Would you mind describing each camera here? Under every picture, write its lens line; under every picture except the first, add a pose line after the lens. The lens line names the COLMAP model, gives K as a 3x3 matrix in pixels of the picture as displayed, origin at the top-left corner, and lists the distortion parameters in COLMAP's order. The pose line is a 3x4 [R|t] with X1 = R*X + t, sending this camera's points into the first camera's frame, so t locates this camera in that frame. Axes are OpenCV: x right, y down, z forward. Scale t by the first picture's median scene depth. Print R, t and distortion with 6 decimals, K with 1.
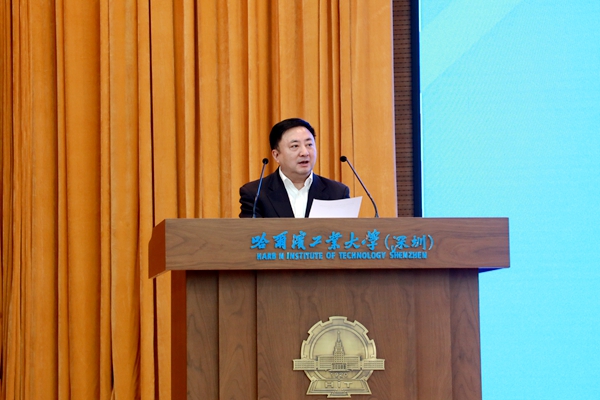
lens RADIAL K [[1831.9, 0, 259.1], [0, 1831.9, 219.0], [0, 0, 1]] dist [0.298470, 1.276763]
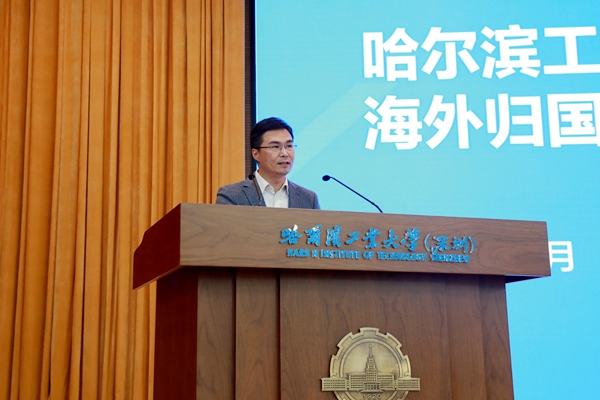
lens RADIAL K [[814.1, 0, 268.2], [0, 814.1, 201.2], [0, 0, 1]] dist [0.124627, -0.038952]
pose [[0.981269, 0.041737, 0.188066, -0.039631], [-0.016784, 0.991058, -0.132370, 0.022801], [-0.191909, 0.126734, 0.973195, 0.309549]]
